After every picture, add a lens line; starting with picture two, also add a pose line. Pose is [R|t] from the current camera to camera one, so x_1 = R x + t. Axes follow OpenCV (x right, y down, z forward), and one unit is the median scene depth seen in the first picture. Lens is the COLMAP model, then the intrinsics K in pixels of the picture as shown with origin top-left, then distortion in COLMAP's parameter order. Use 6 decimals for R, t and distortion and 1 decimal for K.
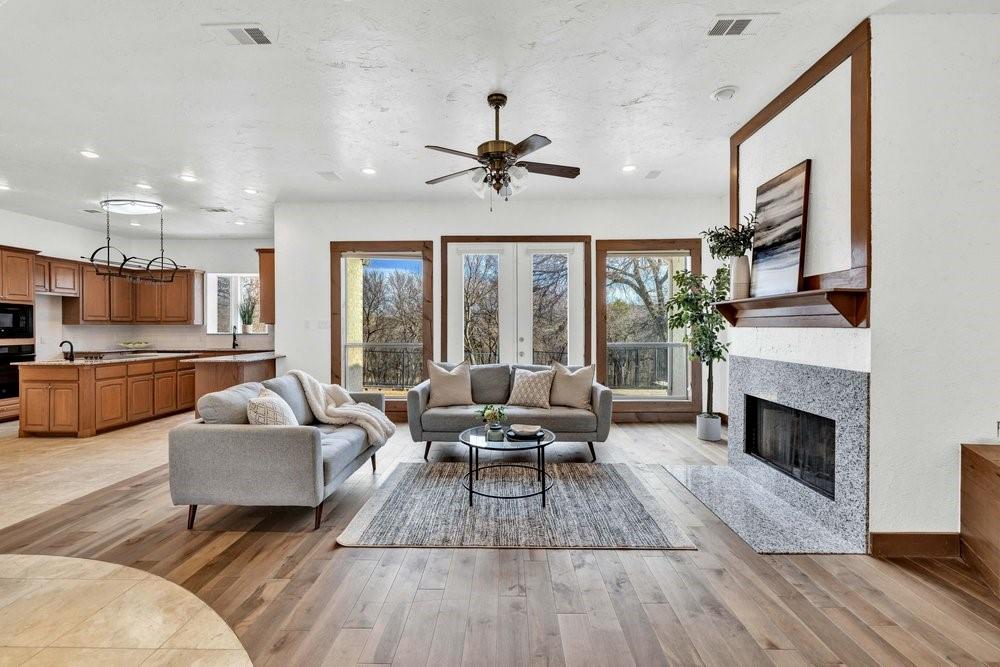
lens RADIAL K [[431.7, 0, 505.8], [0, 431.7, 334.8], [0, 0, 1]] dist [0.001658, -0.000601]
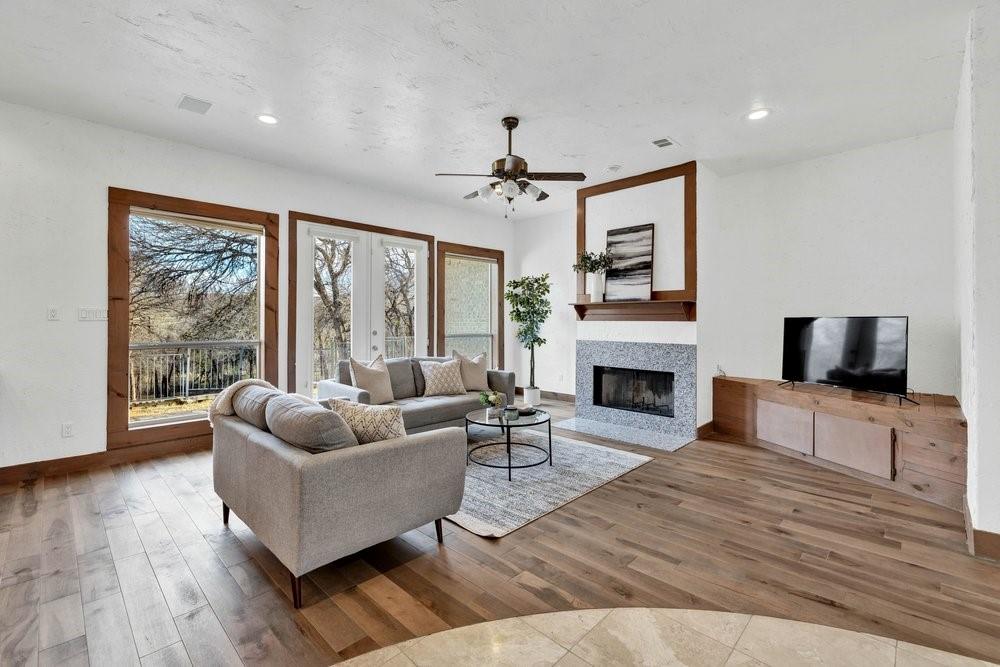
lens RADIAL K [[431.7, 0, 507.7], [0, 431.7, 323.0], [0, 0, 1]] dist [0.001658, -0.000601]
pose [[0.681725, -0.002341, 0.731604, -0.868083], [0.010649, 0.999921, -0.006723, -0.003556], [-0.731531, 0.012374, 0.681696, 0.231835]]
